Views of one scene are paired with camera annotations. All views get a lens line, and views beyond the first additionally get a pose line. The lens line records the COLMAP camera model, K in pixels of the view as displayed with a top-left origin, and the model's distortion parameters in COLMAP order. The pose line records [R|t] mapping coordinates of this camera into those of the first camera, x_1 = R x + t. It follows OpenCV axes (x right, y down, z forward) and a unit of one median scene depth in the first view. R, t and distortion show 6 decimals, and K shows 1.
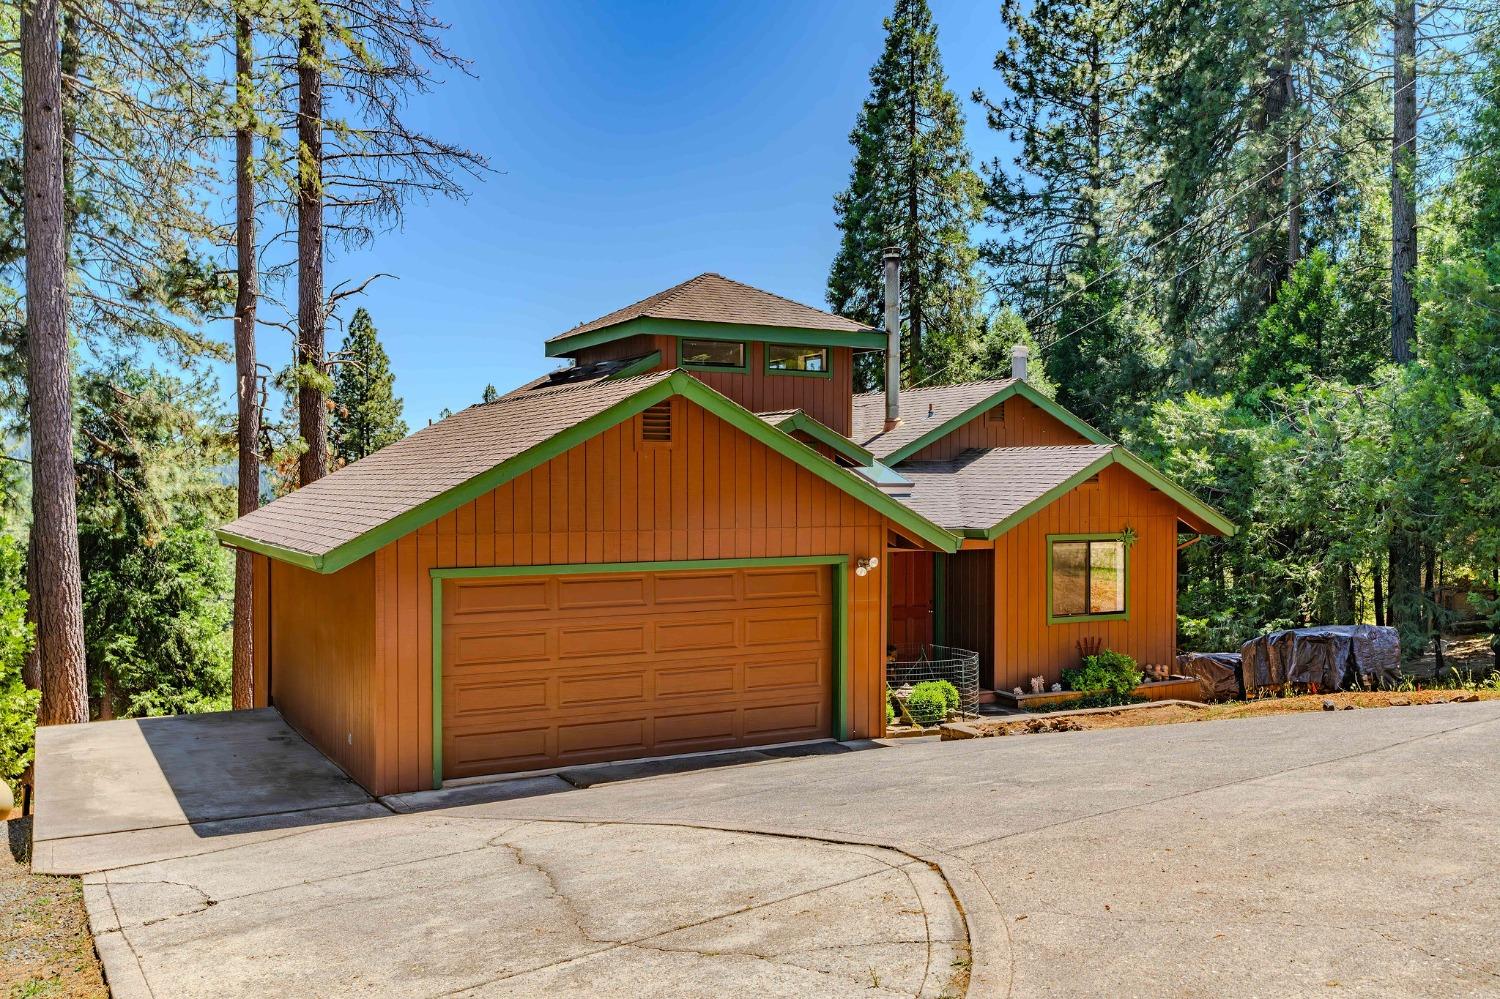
lens RADIAL K [[1280.0, 0, 715.4], [0, 1280.0, 499.9], [0, 0, 1]] dist [0.026667, -0.014001]
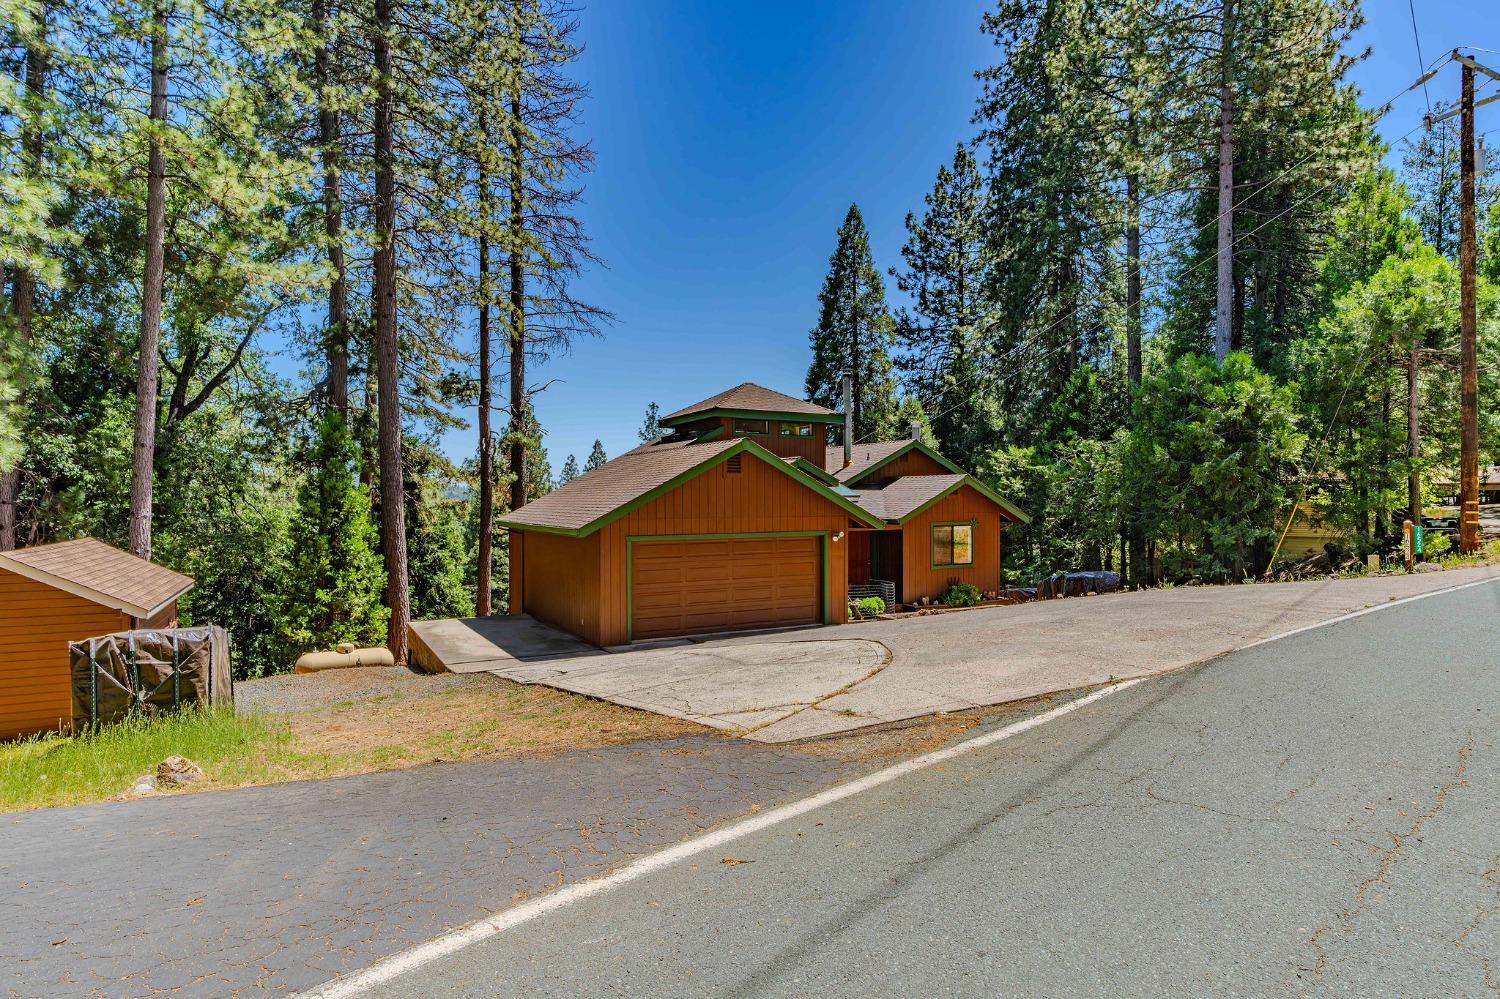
lens RADIAL K [[793.4, 0, 728.1], [0, 793.4, 501.3], [0, 0, 1]] dist [0.001657, 0.000291]
pose [[0.999988, -0.003070, -0.003708, -0.018373], [0.003029, 0.999935, -0.010975, 0.004207], [0.003742, 0.010963, 0.999933, -0.088310]]
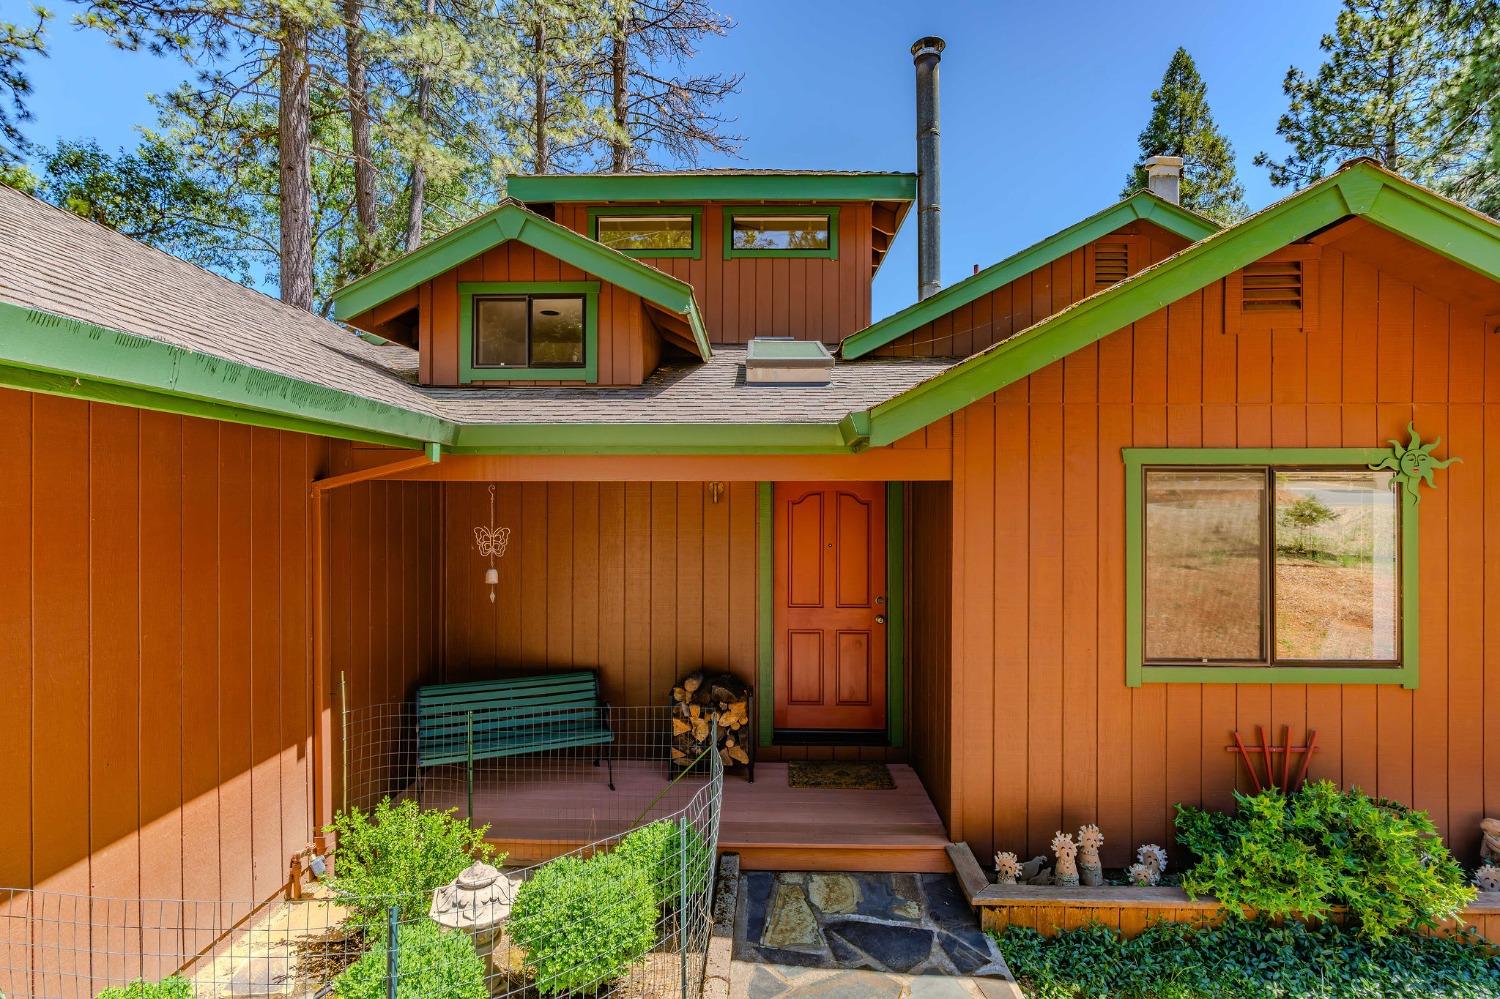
lens RADIAL K [[673.7, 0, 743.6], [0, 673.7, 499.9], [0, 0, 1]] dist [-0.013841, 0.004998]
pose [[0.881236, 0.001638, -0.472674, 0.129101], [-0.008042, 0.999901, -0.011528, 0.023279], [0.472608, 0.013960, 0.881162, 0.393353]]
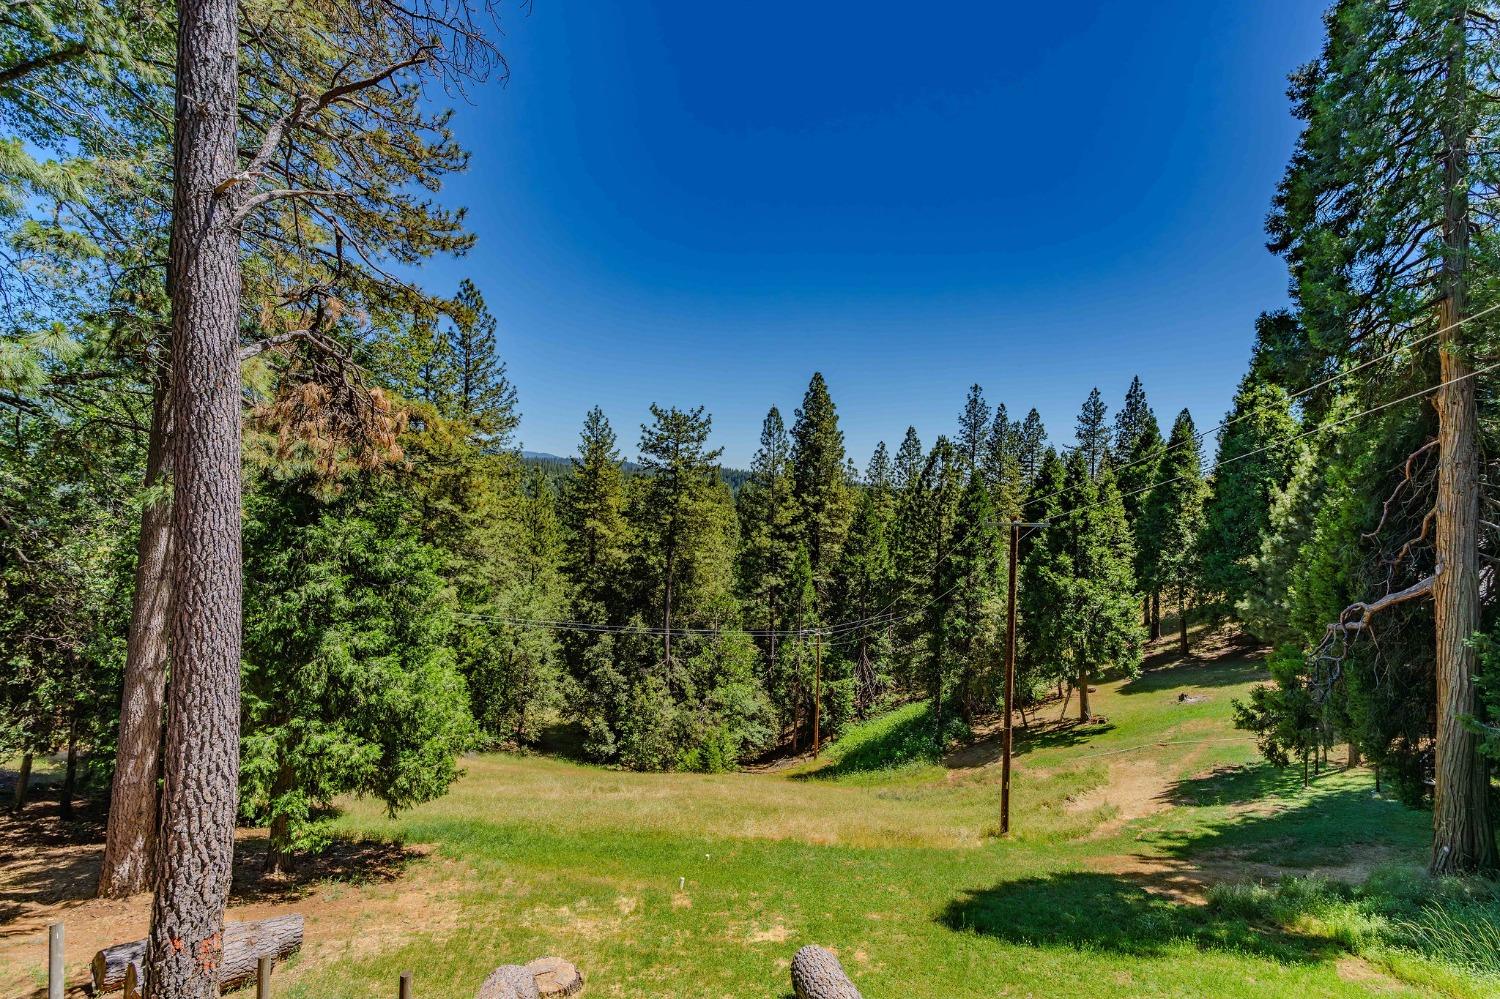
lens RADIAL K [[673.7, 0, 743.6], [0, 673.7, 499.9], [0, 0, 1]] dist [-0.013841, 0.004998]
pose [[0.900187, 0.019702, -0.435058, -0.017400], [-0.020360, 0.999788, 0.003150, 0.001629], [0.435028, 0.006022, 0.900397, 0.792394]]
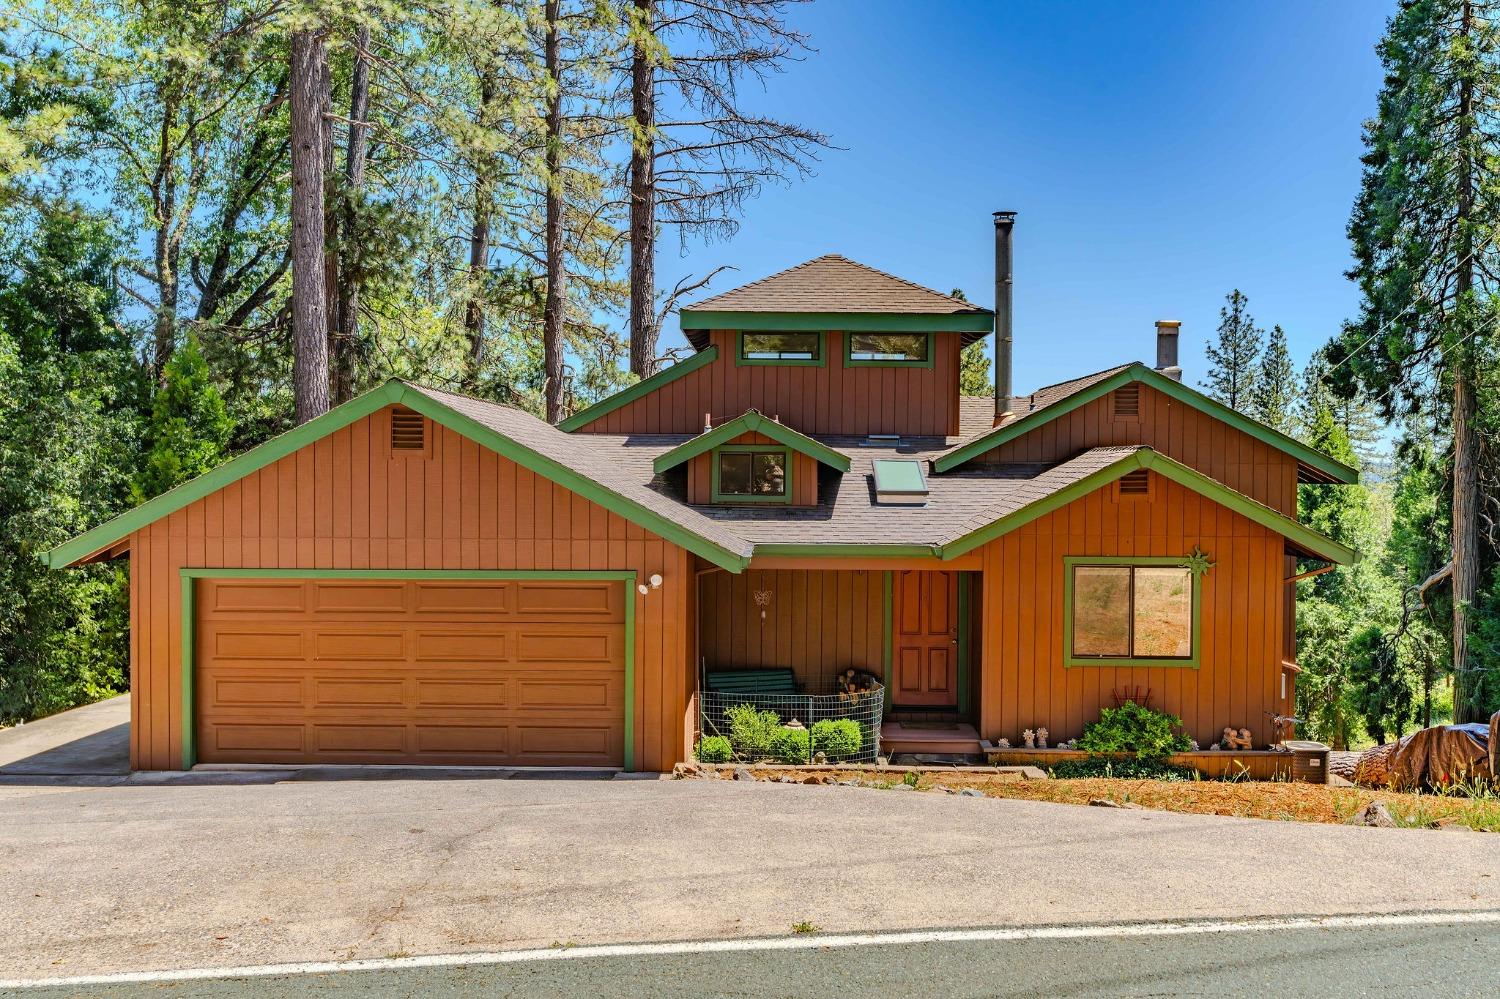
lens RADIAL K [[1407.3, 0, 747.8], [0, 1407.3, 502.6], [0, 0, 1]] dist [0.031743, 0.000499]
pose [[0.881440, 0.017340, -0.471978, 0.257941], [-0.013743, 0.999844, 0.011068, -0.007372], [0.472096, -0.003269, 0.881541, 0.056516]]
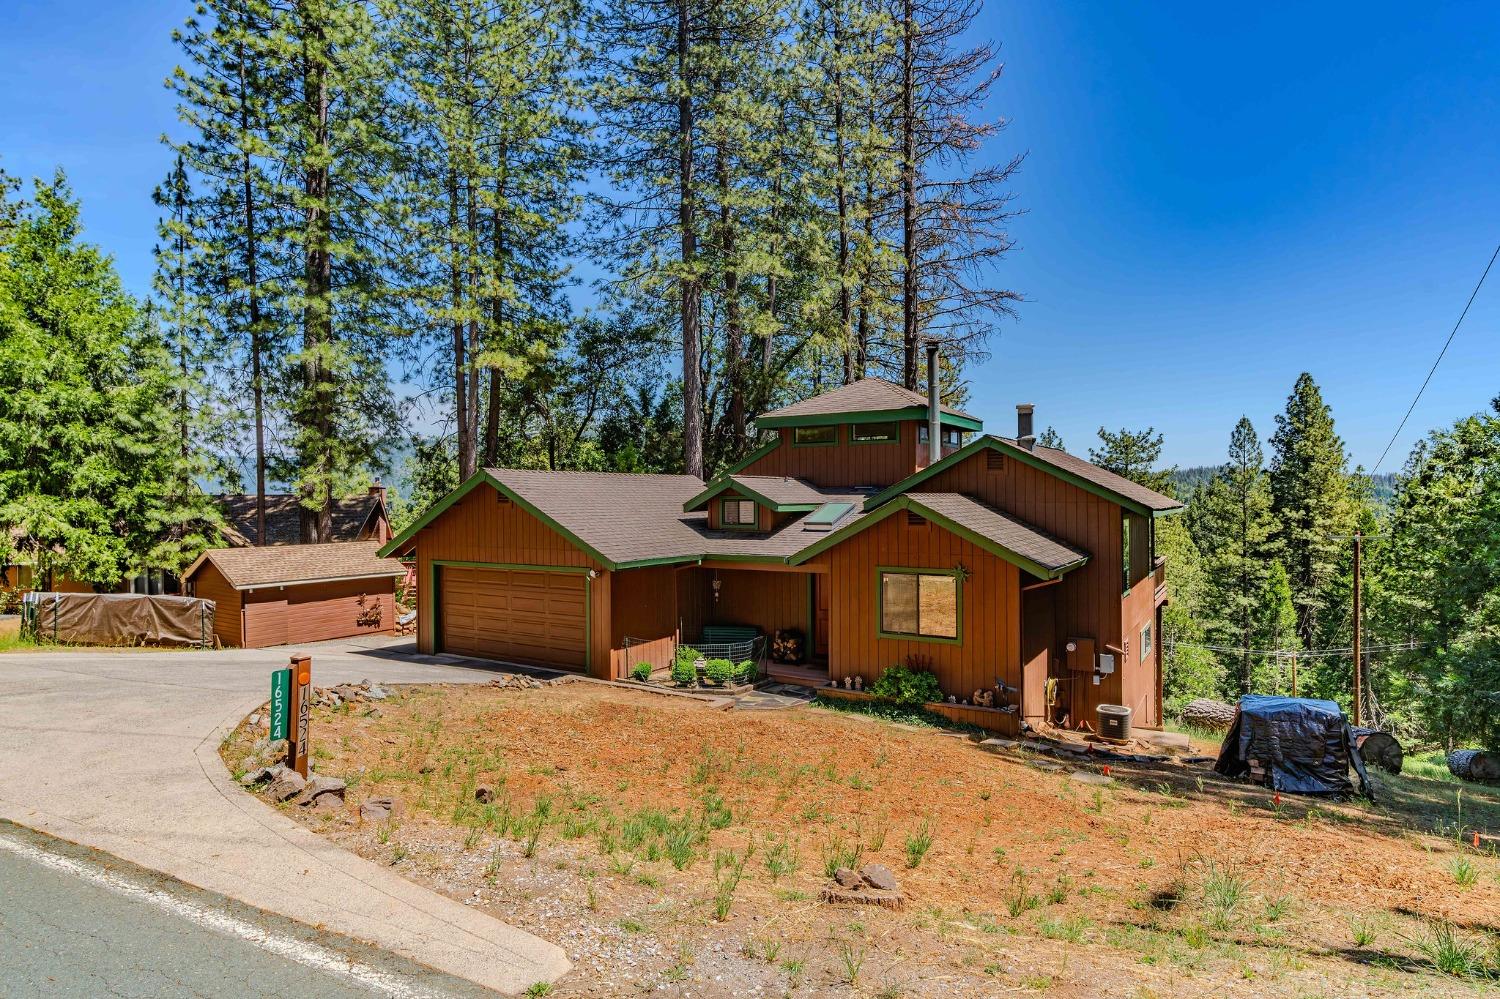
lens RADIAL K [[791.1, 0, 762.6], [0, 791.1, 484.5], [0, 0, 1]] dist [0.000119, -0.000396]
pose [[0.519014, -0.021400, -0.854498, 0.443973], [-0.004620, 0.999602, -0.027840, -0.015645], [0.854754, 0.018397, 0.518708, 0.255754]]
